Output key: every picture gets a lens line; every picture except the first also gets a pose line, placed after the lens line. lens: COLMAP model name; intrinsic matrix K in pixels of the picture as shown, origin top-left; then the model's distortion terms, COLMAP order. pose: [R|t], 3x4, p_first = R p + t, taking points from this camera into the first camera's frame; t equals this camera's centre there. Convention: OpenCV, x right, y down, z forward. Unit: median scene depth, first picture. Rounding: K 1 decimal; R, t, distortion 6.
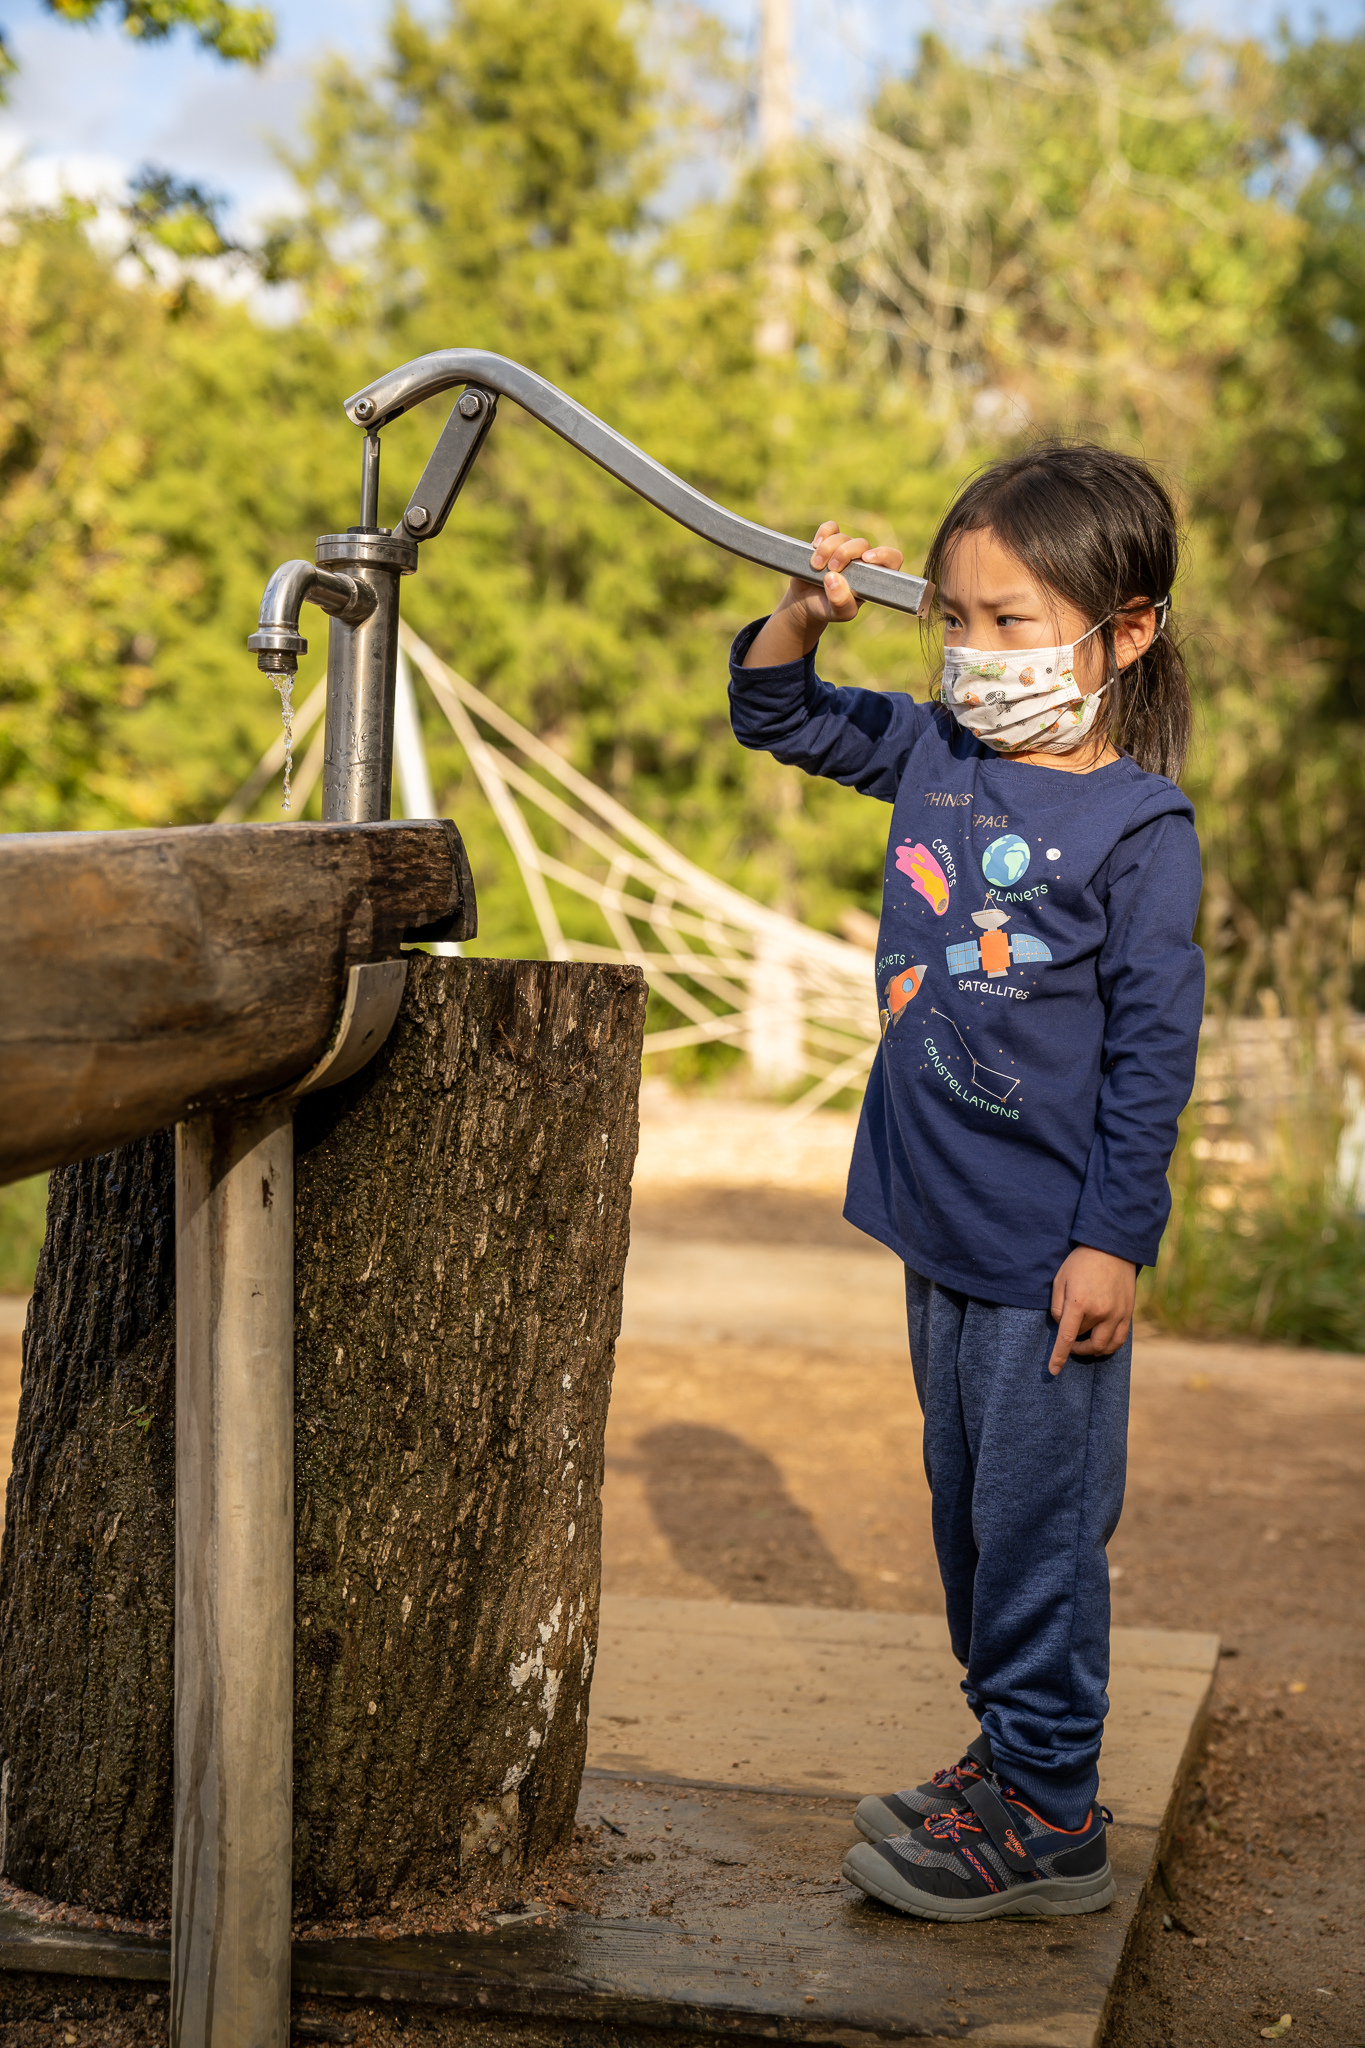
lens RADIAL K [[3084.7, 0, 680.7], [0, 3084.7, 1037.4], [0, 0, 1]] dist [0.342447, 0.000000]
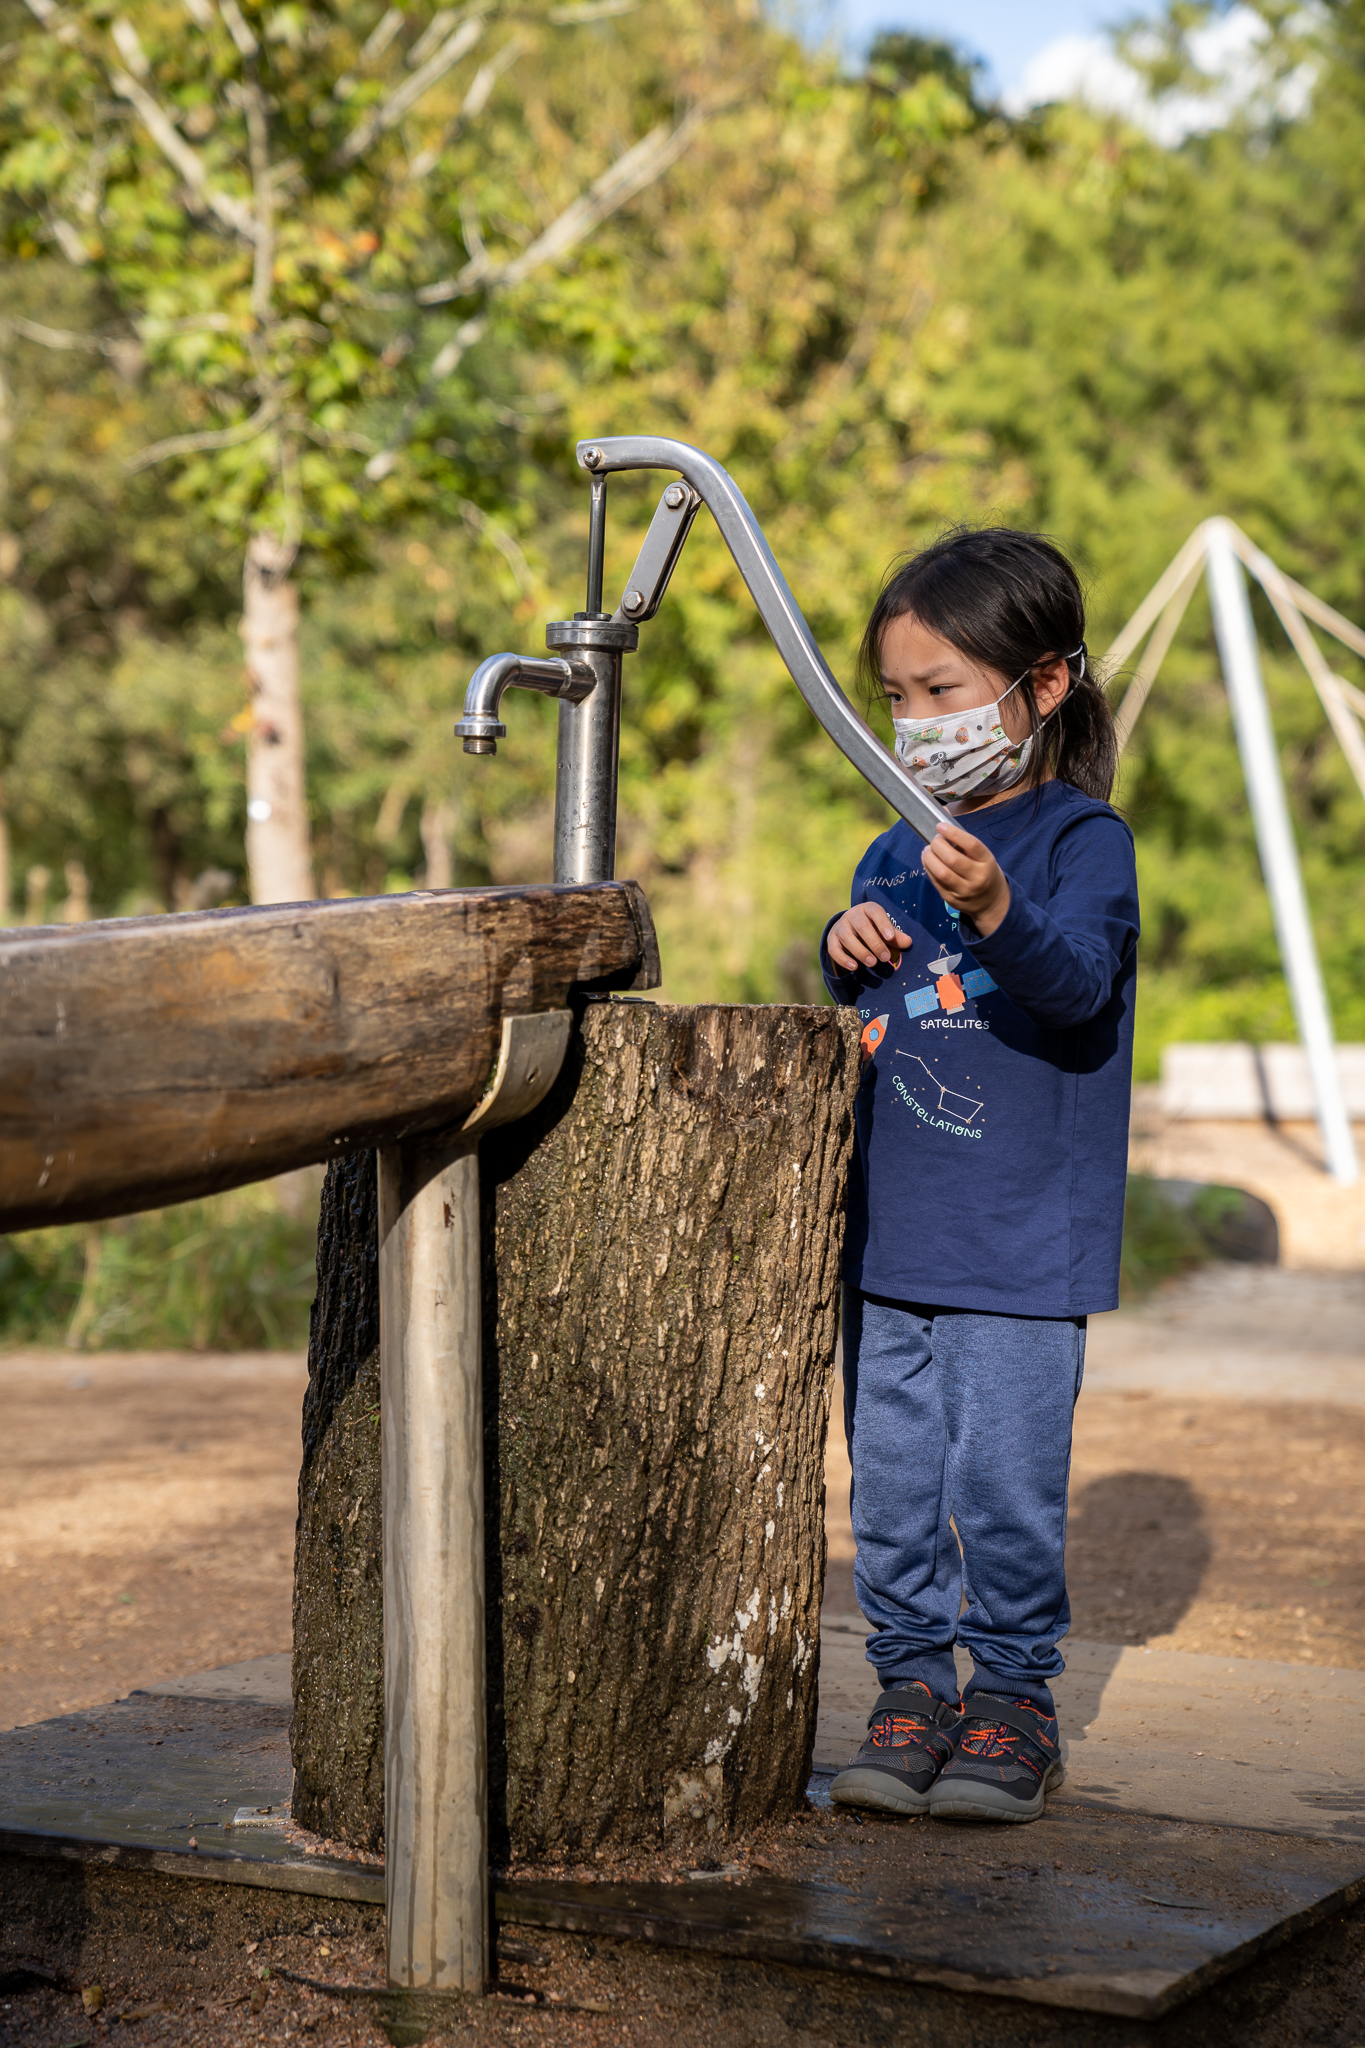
lens RADIAL K [[3915.2, 0, 686.0], [0, 3915.2, 1032.8], [0, 0, 1]] dist [0.542071, 0.000000]
pose [[0.967413, -0.009503, -0.253025, 0.299211], [0.009232, 0.999955, -0.002257, -0.012399], [0.253035, -0.000153, 0.967457, -0.356388]]
